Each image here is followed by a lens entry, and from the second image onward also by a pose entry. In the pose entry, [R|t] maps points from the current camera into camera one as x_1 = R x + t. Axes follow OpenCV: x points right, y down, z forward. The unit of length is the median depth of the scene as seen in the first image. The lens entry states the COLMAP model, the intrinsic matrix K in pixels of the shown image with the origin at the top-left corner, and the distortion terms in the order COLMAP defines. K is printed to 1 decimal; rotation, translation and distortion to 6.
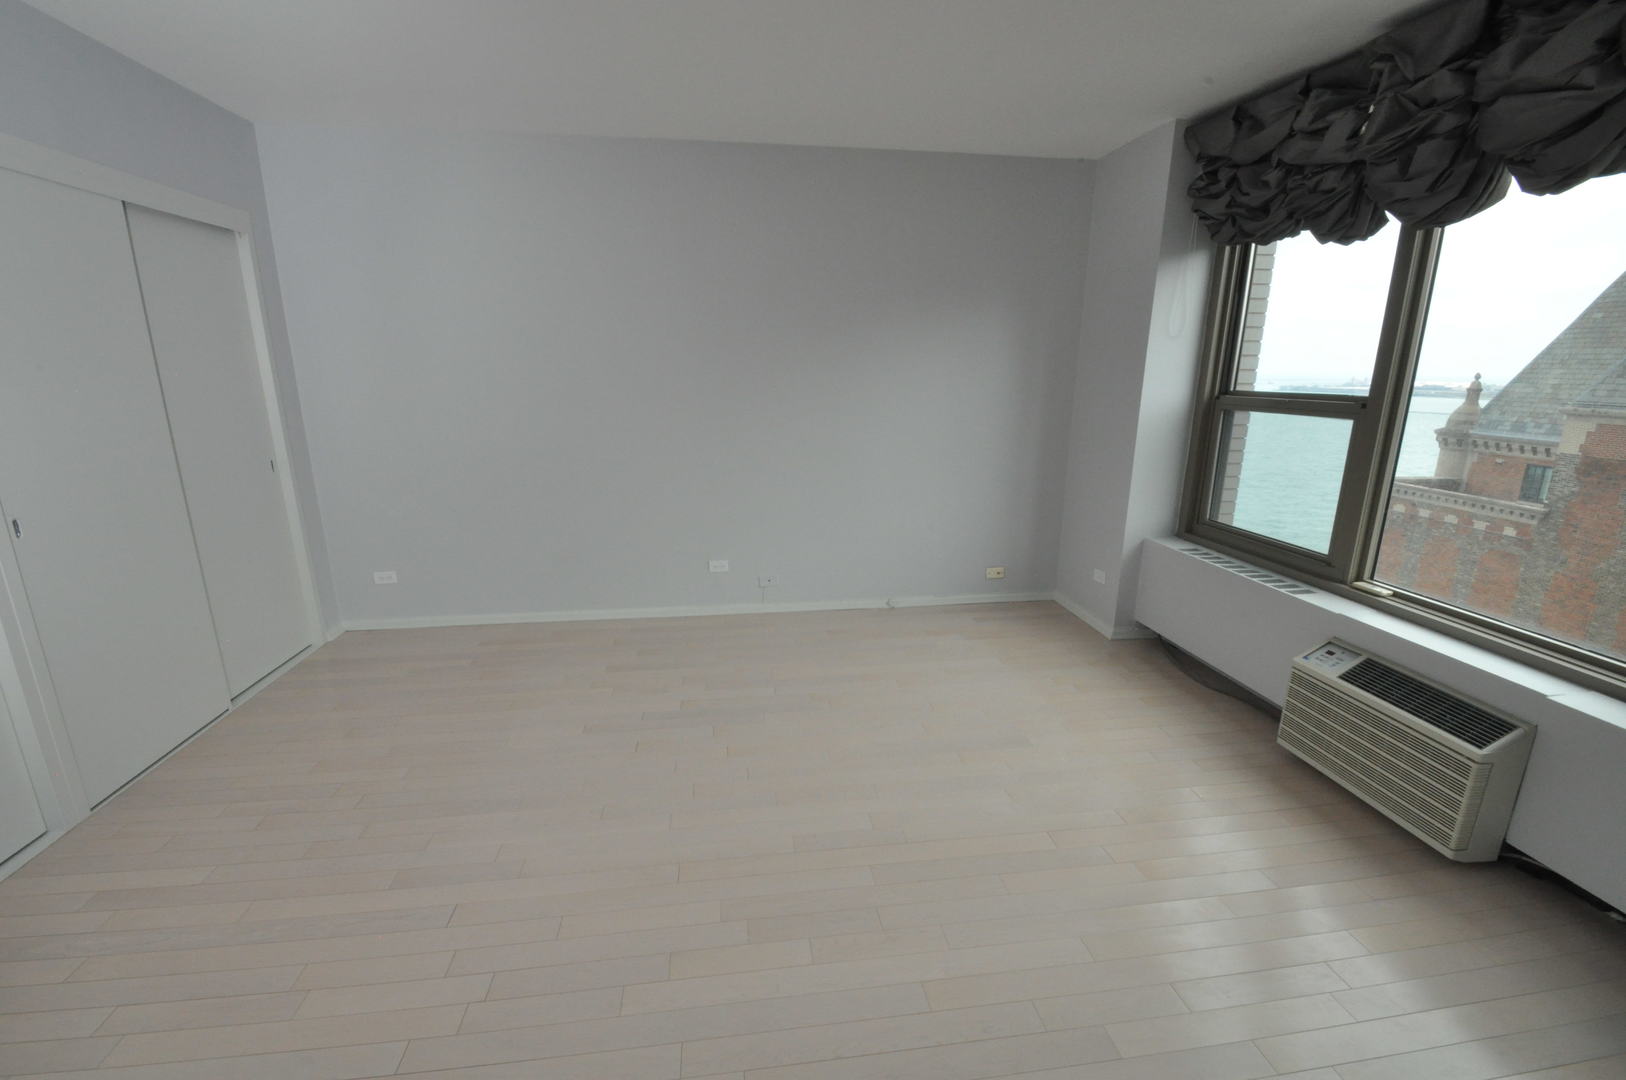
lens RADIAL K [[708.5, 0, 817.9], [0, 708.5, 563.4], [0, 0, 1]] dist [0.015823, -0.018447]
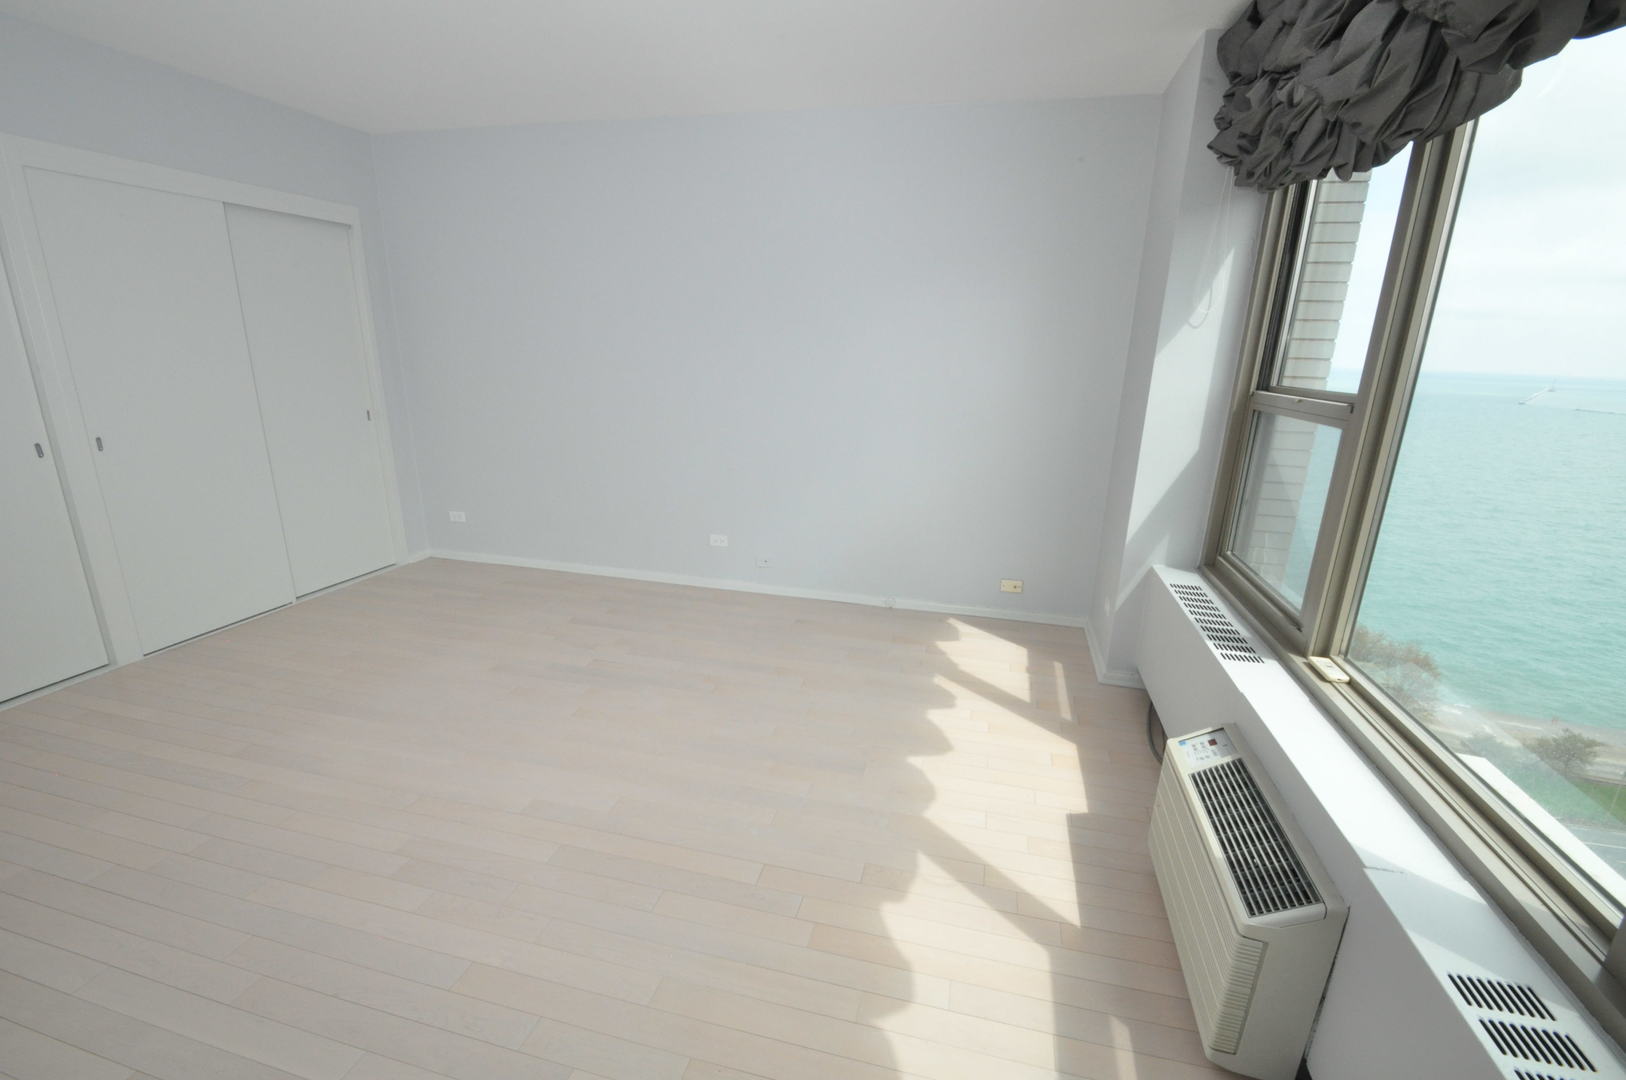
lens RADIAL K [[708.5, 0, 817.9], [0, 708.5, 563.4], [0, 0, 1]] dist [0.015823, -0.018447]
pose [[0.926633, 0.128305, -0.353395, 0.424724], [-0.121346, 0.991726, 0.041880, -0.028442], [0.355845, 0.004076, 0.934536, 0.122127]]
